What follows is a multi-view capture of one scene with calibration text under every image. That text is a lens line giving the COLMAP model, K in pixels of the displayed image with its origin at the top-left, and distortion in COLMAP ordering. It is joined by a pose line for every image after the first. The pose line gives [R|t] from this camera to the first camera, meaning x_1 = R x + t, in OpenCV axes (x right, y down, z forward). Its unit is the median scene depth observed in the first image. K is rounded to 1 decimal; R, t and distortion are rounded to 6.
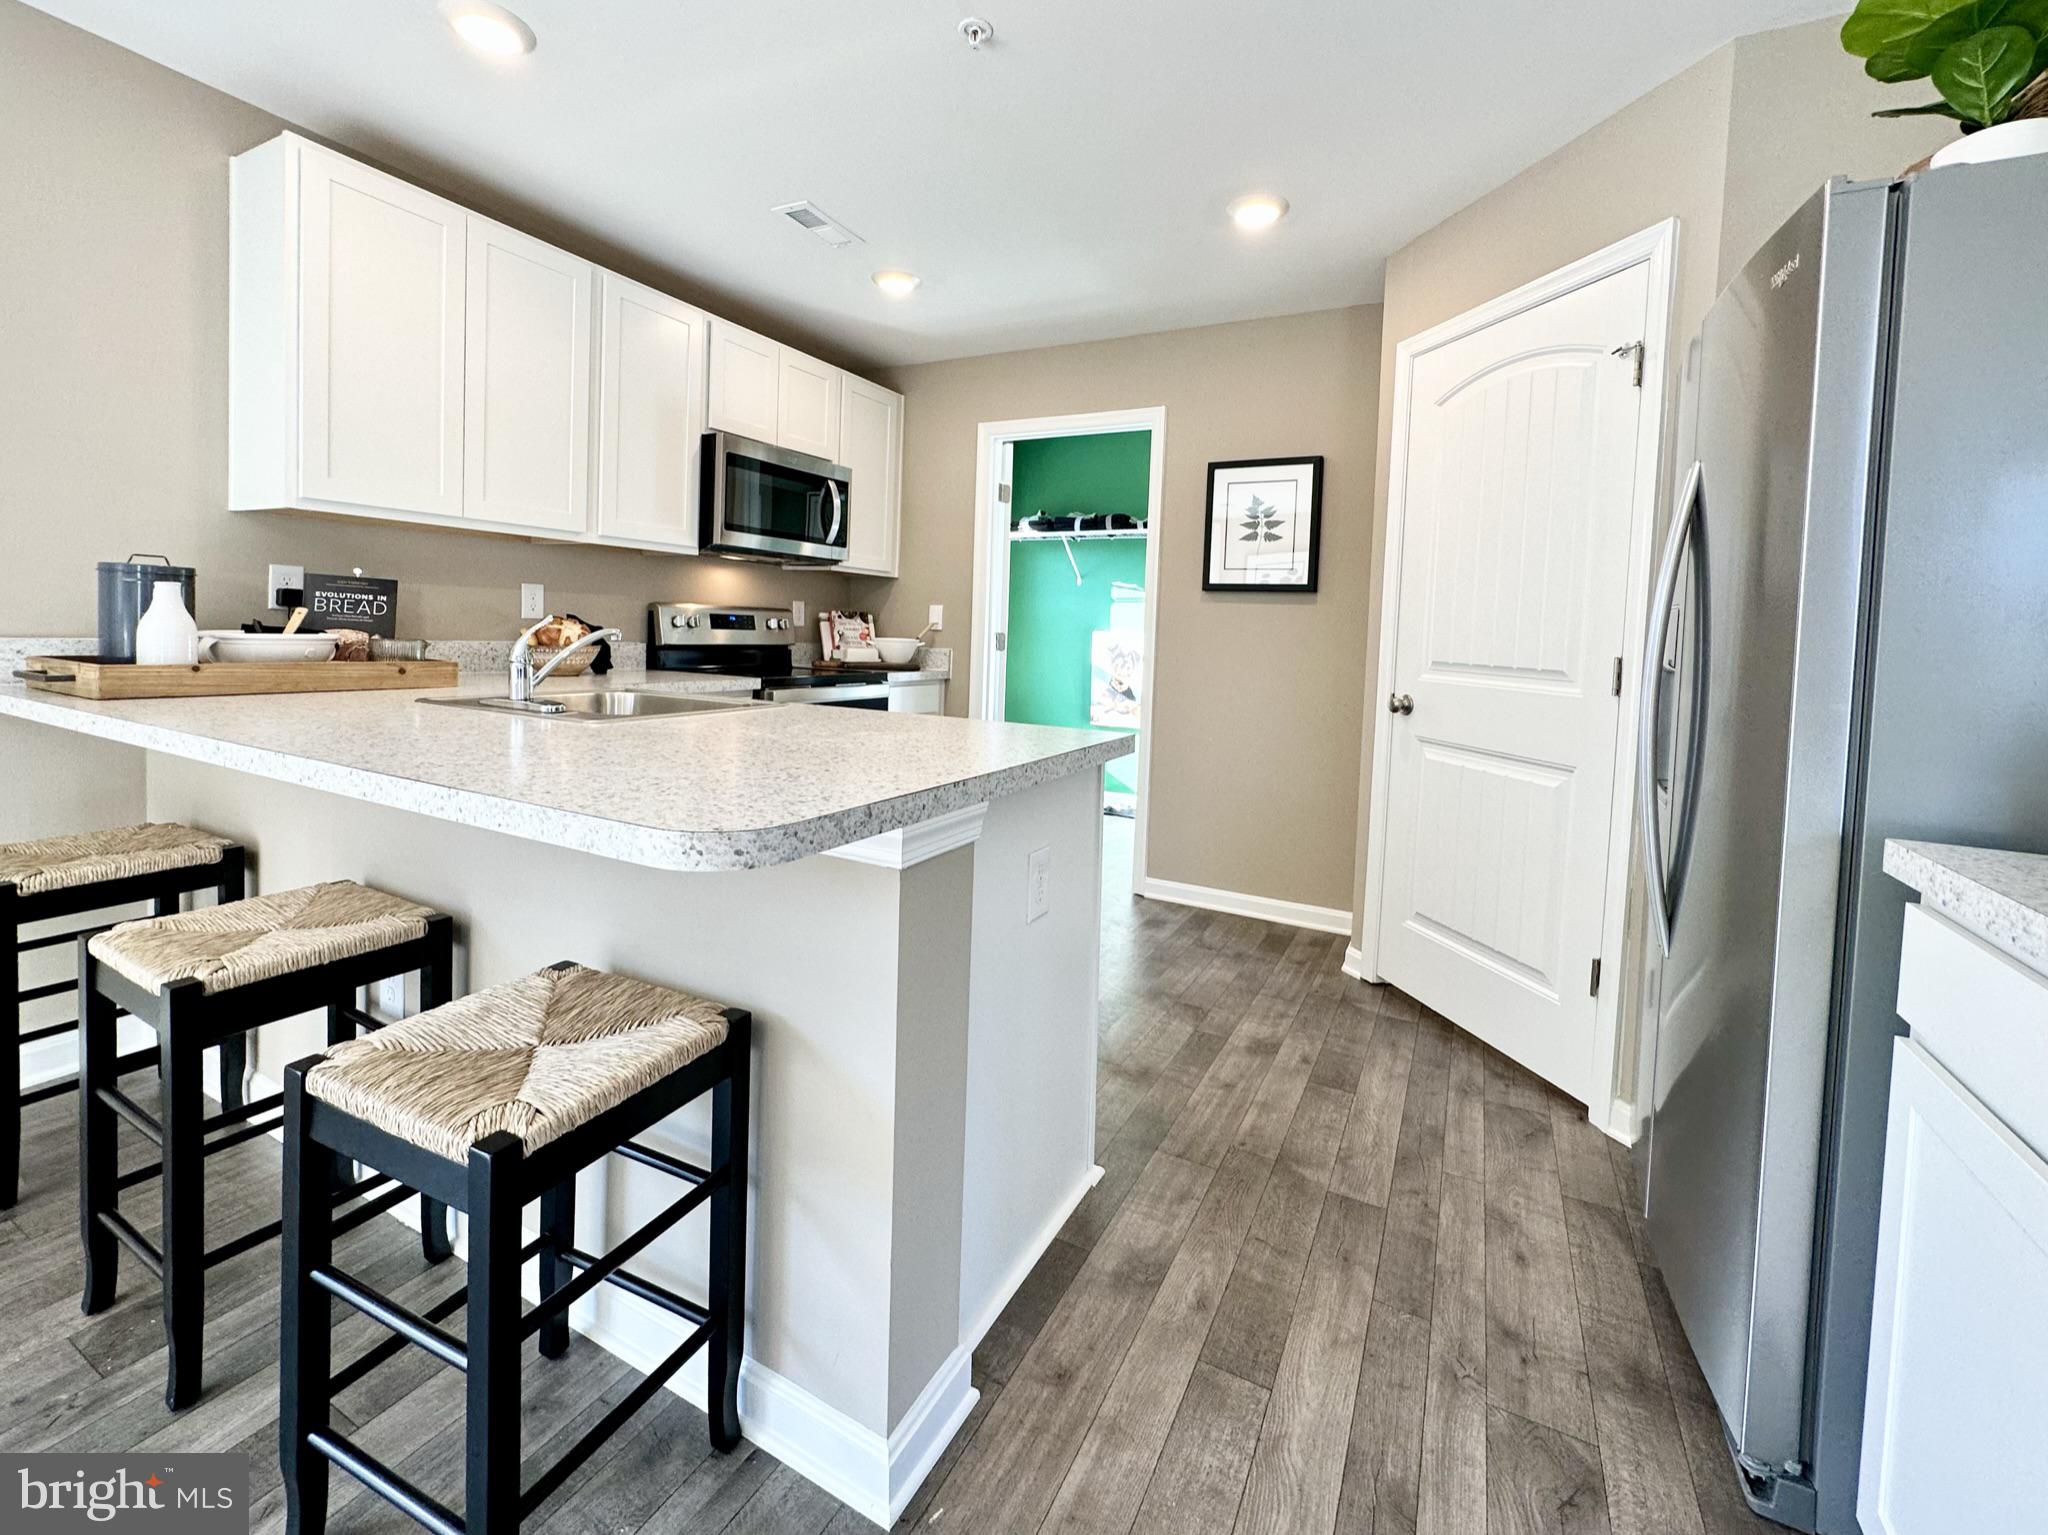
lens RADIAL K [[863.6, 0, 1017.2], [0, 863.6, 663.3], [0, 0, 1]] dist [-0.005945, 0.000080]
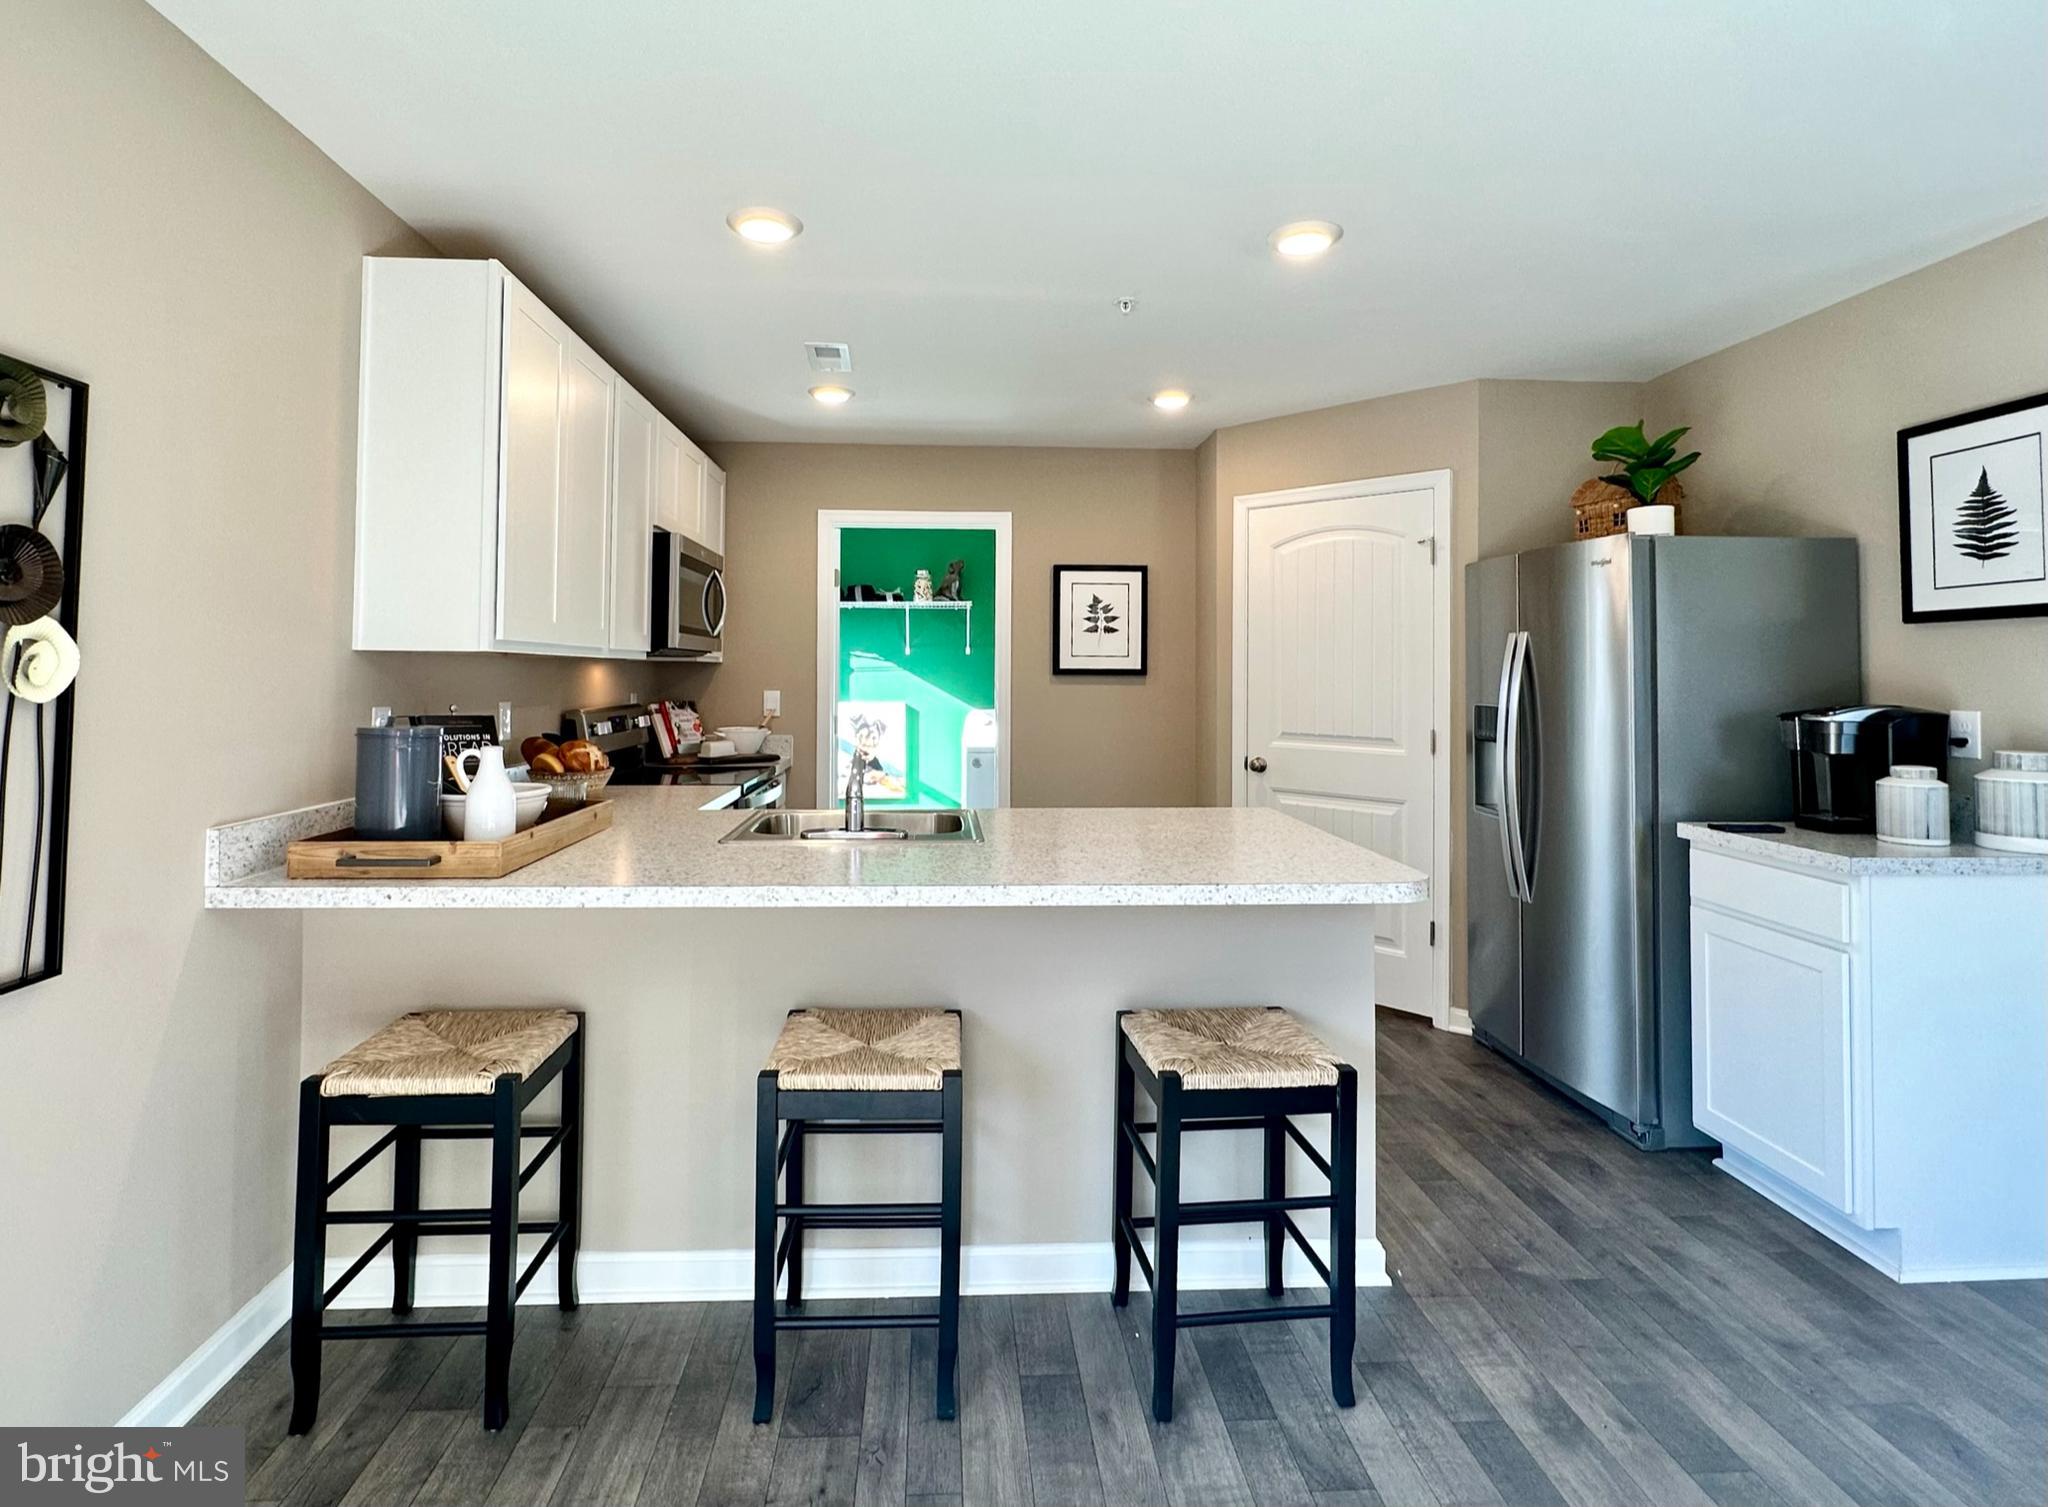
lens RADIAL K [[1019.3, 0, 986.5], [0, 1019.3, 649.0], [0, 0, 1]] dist [0.000260, -0.000885]
pose [[0.859724, -0.018928, 0.510408, -0.587073], [0.046340, 0.998082, -0.041041, -0.070089], [-0.508652, 0.058936, 0.858953, -0.133557]]
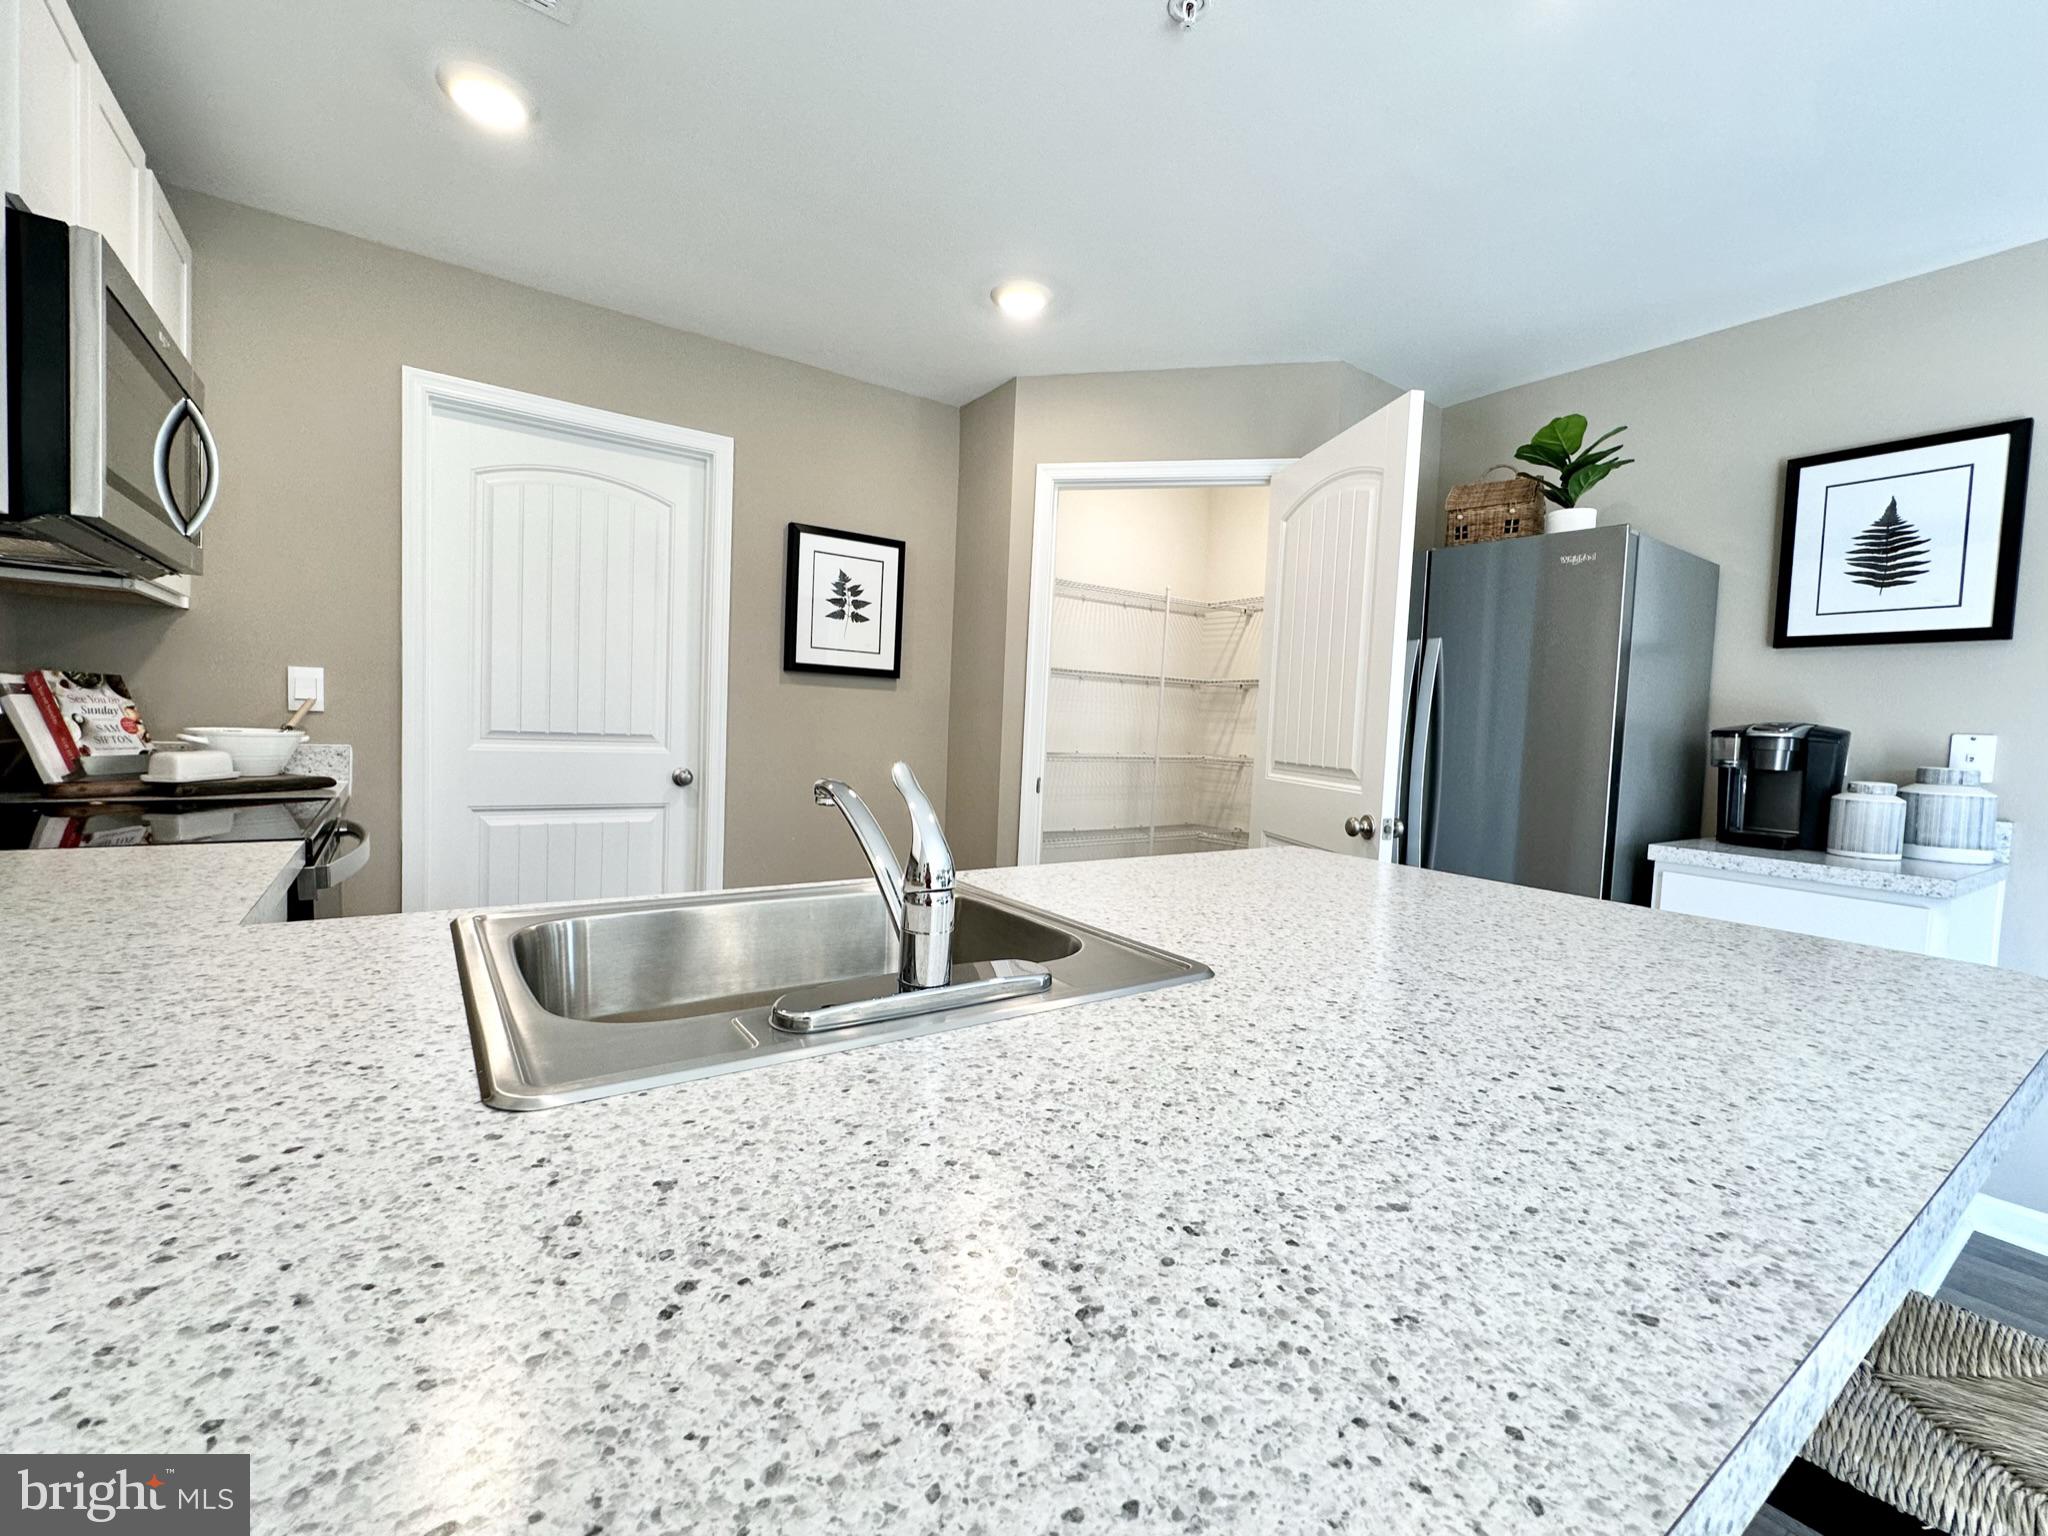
lens RADIAL K [[866.9, 0, 1020.0], [0, 866.9, 763.7], [0, 0, 1]] dist [0.000704, 0.000329]
pose [[0.453843, -0.057896, 0.889199, -0.483775], [0.009742, 0.998150, 0.060018, -0.042663], [-0.891028, -0.018576, 0.453567, 0.415425]]
